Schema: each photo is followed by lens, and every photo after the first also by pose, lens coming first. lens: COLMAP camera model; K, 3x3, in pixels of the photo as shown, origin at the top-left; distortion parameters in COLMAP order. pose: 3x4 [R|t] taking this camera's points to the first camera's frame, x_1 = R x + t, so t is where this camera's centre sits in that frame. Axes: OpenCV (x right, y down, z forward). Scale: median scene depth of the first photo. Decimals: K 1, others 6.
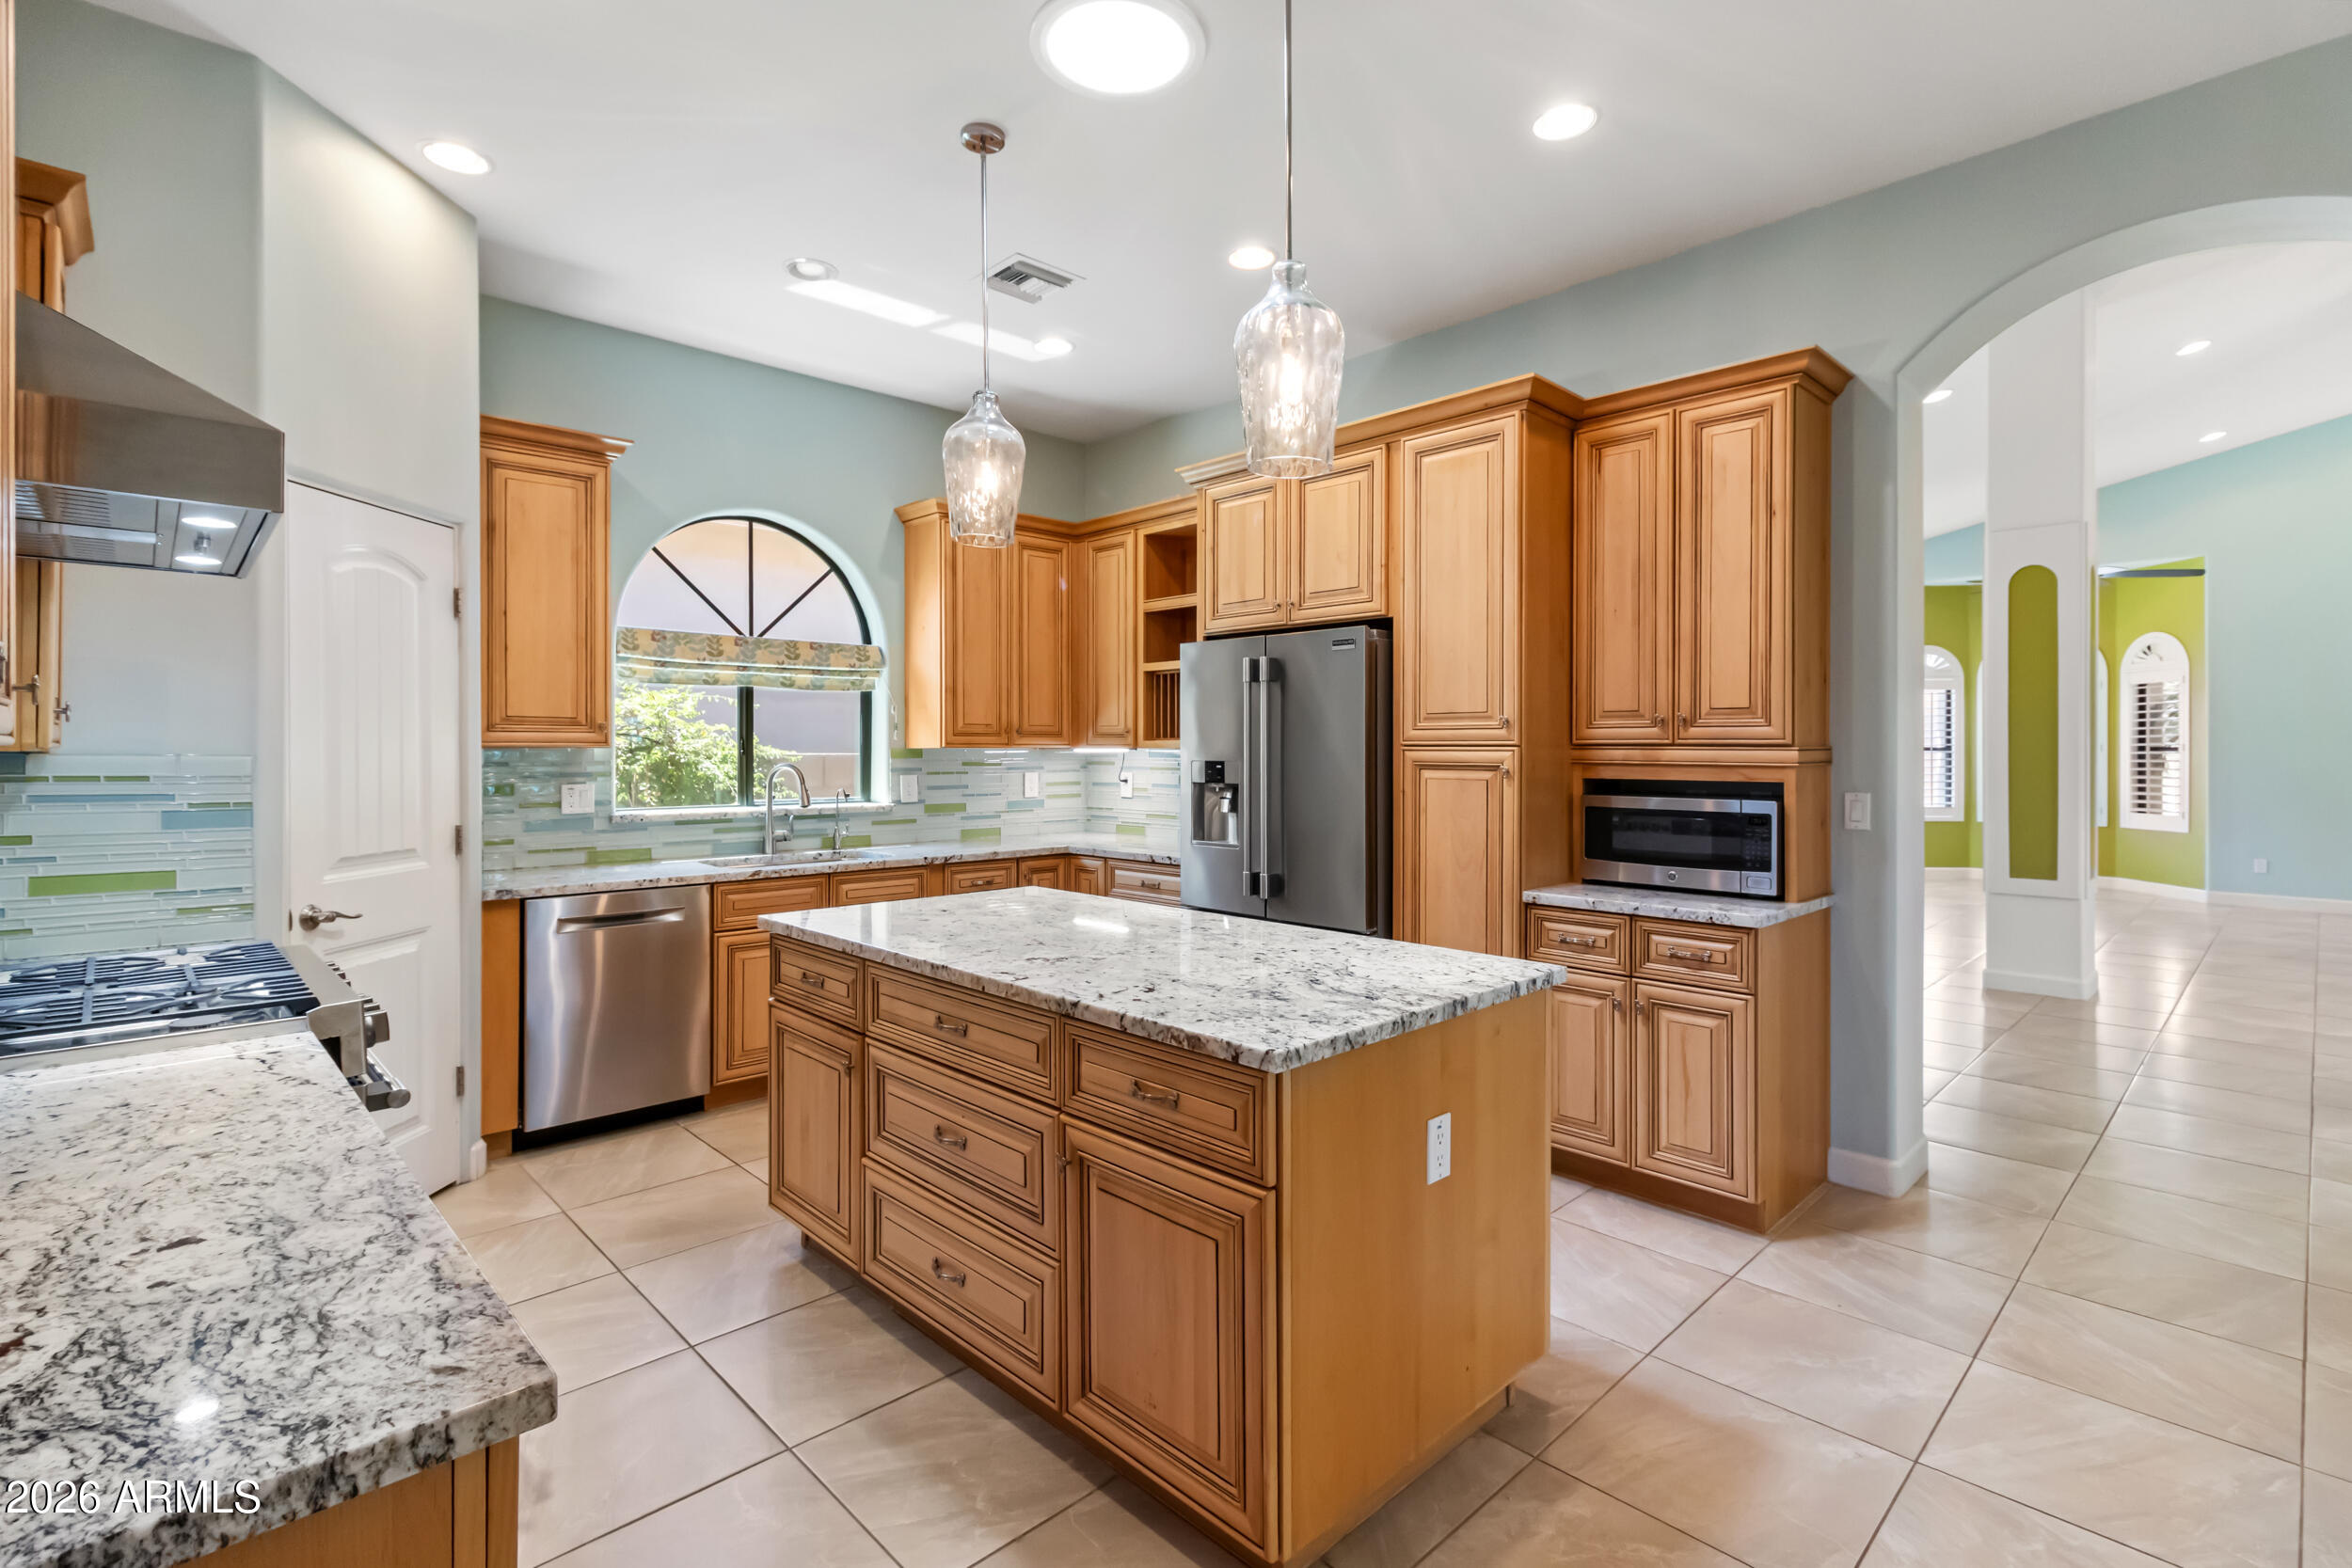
lens RADIAL K [[1097.4, 0, 1186.9], [0, 1097.4, 753.6], [0, 0, 1]] dist [0.004312, -0.000066]
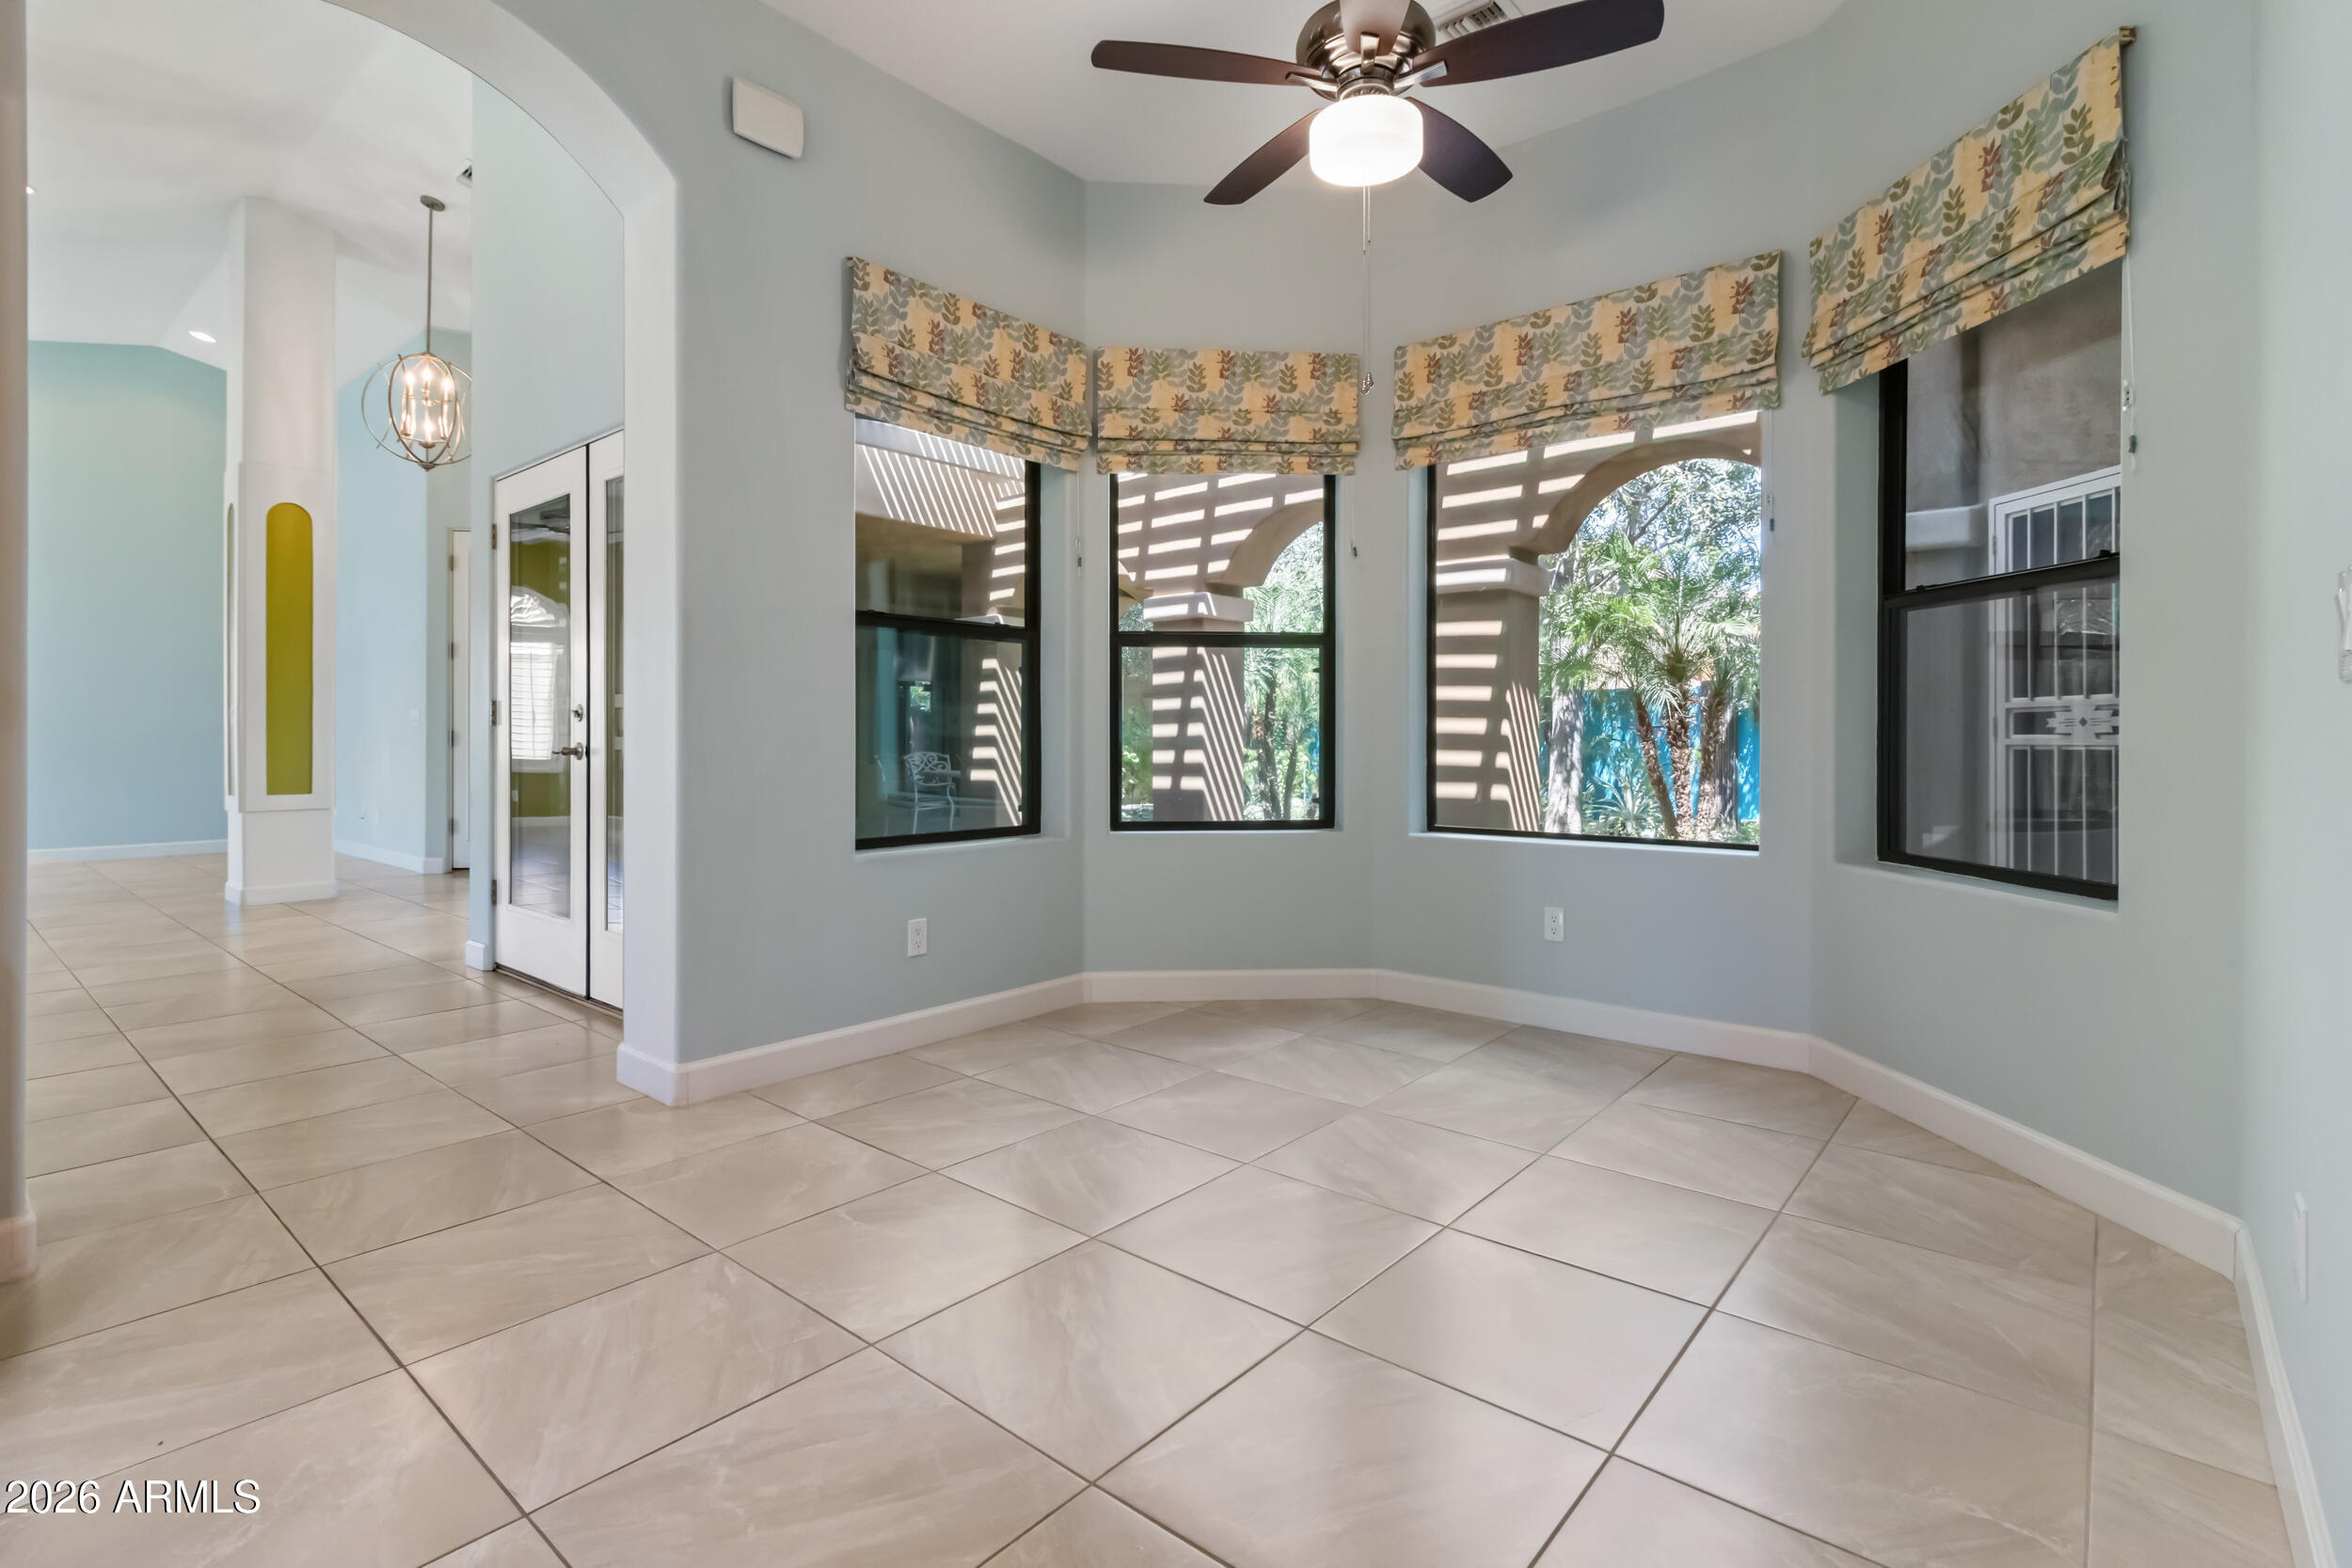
lens RADIAL K [[1097.4, 0, 1197.0], [0, 1097.4, 737.2], [0, 0, 1]] dist [0.004312, -0.000066]
pose [[-0.108112, -0.002337, 0.994136, -0.028148], [0.004482, 0.999986, 0.002838, 0.103406], [-0.994129, 0.004762, -0.108100, 0.404716]]
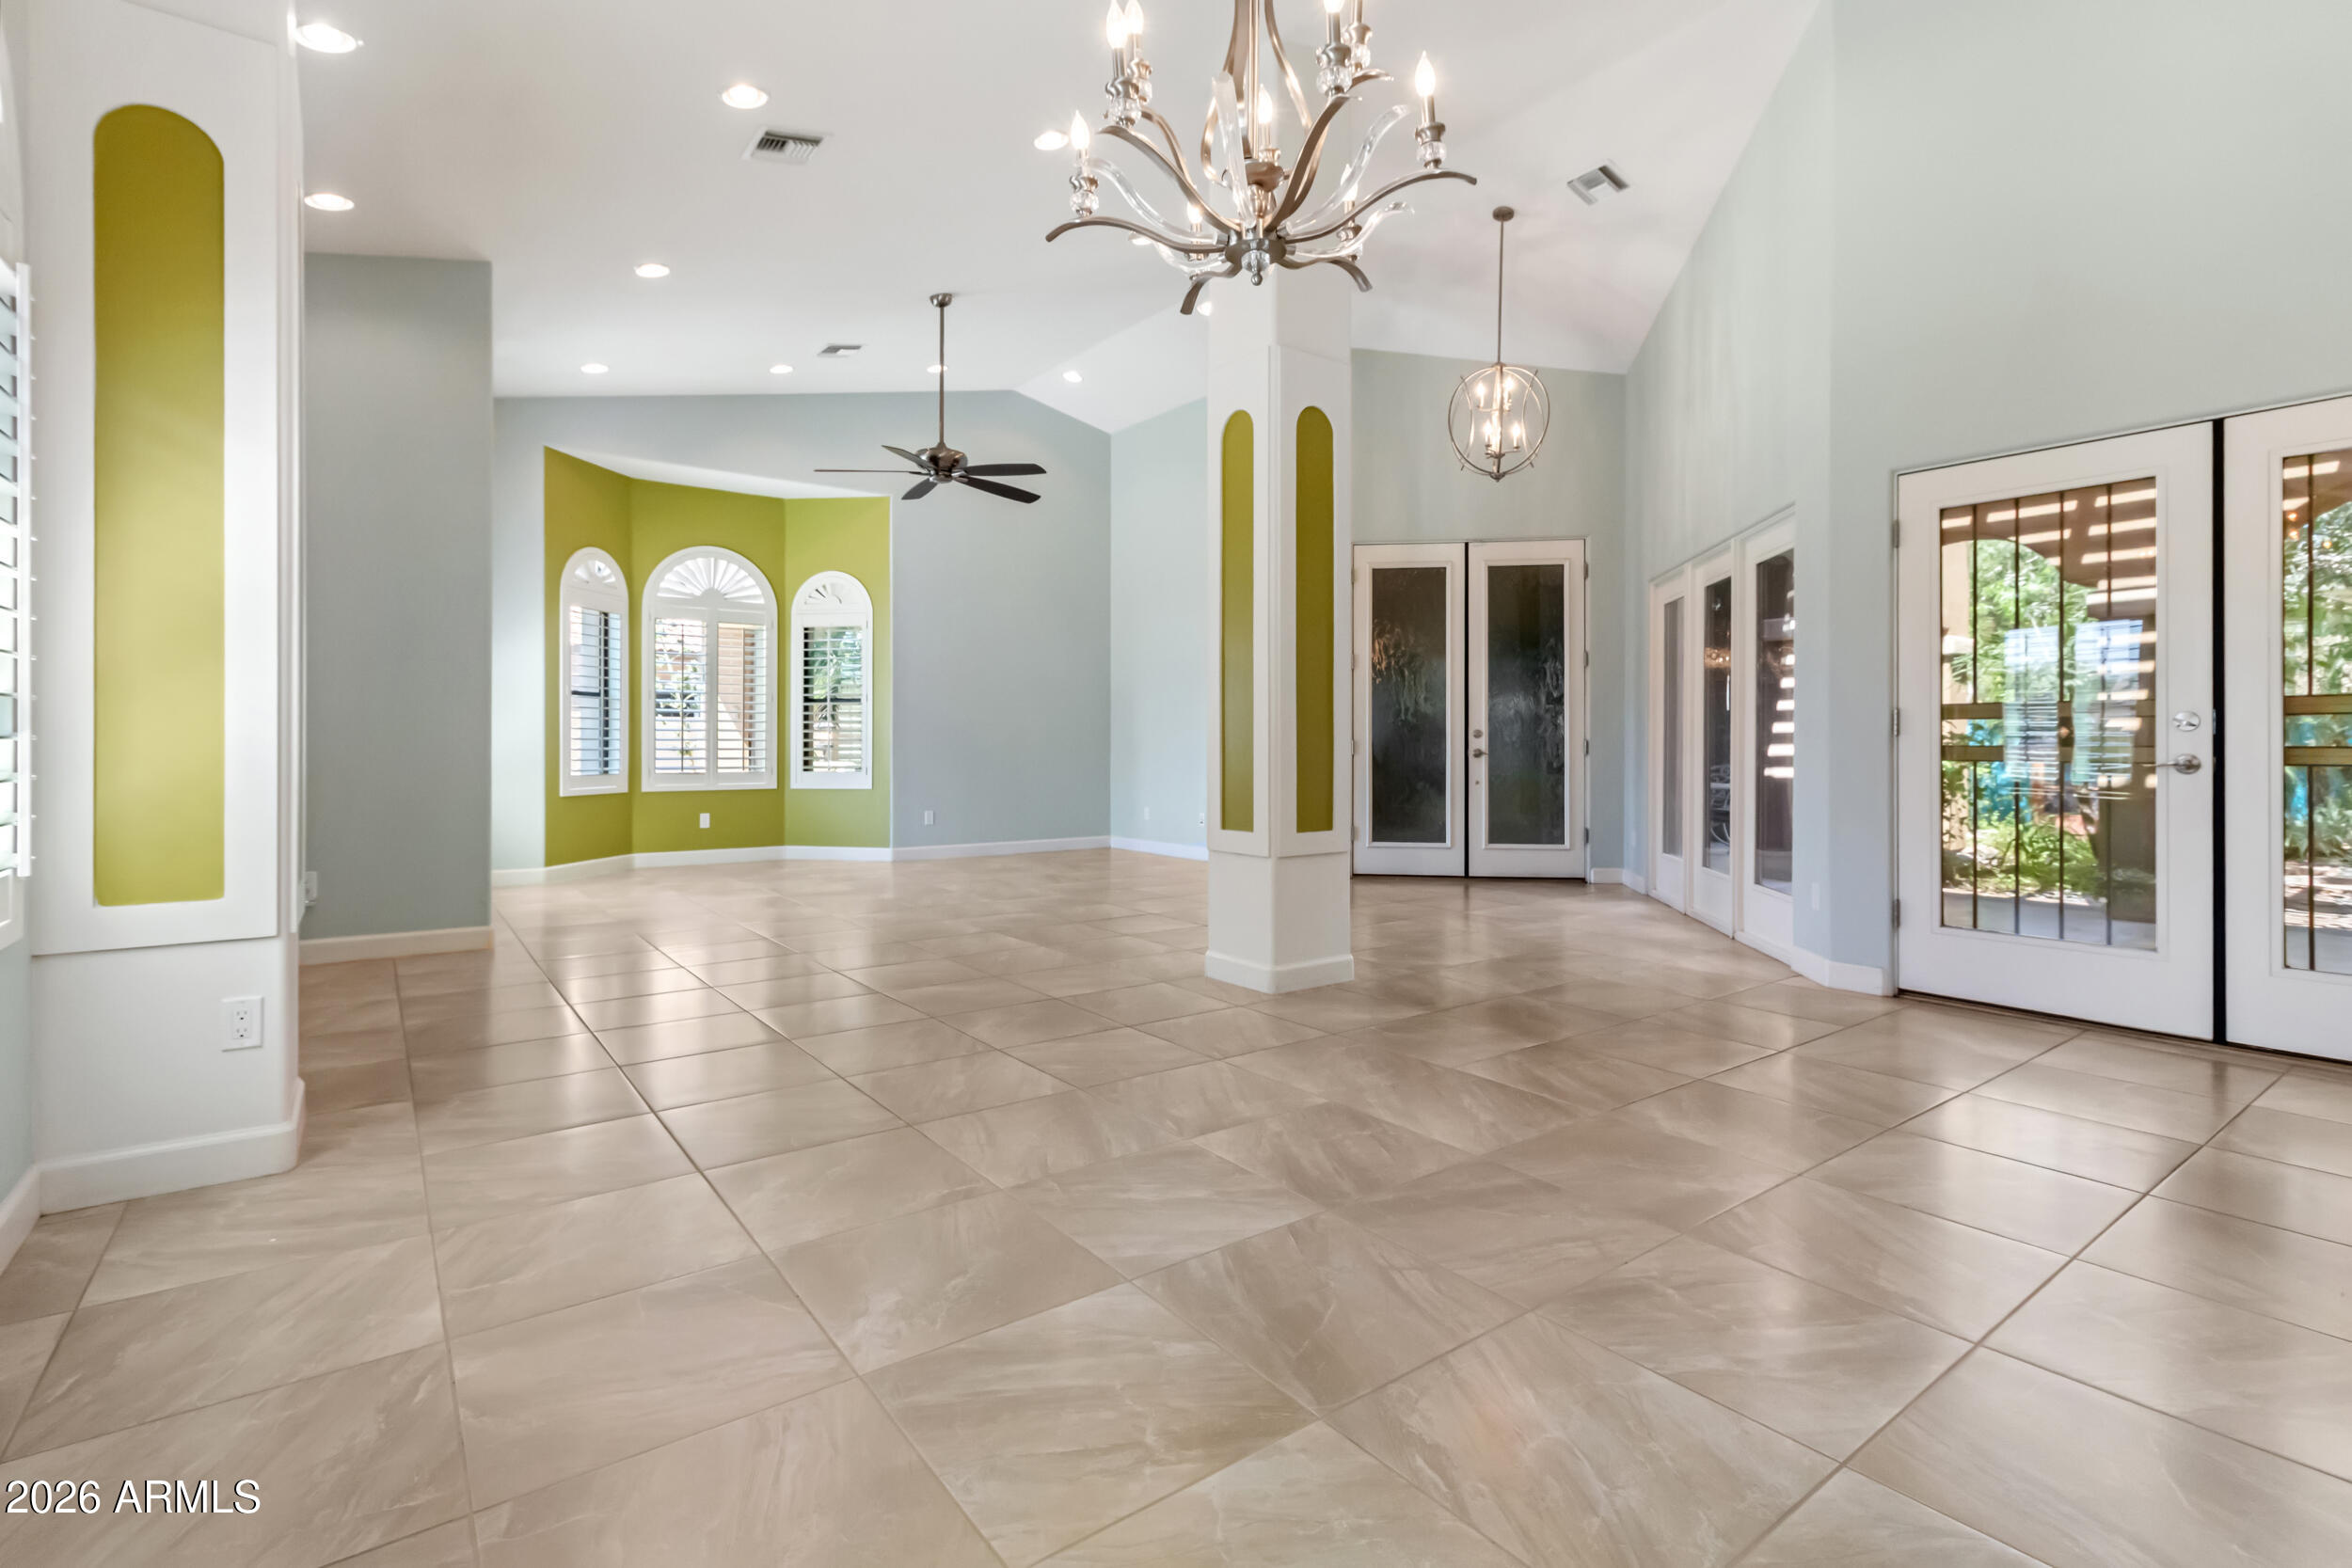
lens RADIAL K [[1097.4, 0, 1181.3], [0, 1097.4, 749.2], [0, 0, 1]] dist [0.004312, -0.000066]
pose [[0.113716, -0.005904, 0.993496, 0.029859], [0.003193, 0.999979, 0.005577, 0.096060], [-0.993508, 0.002538, 0.113733, 1.783005]]
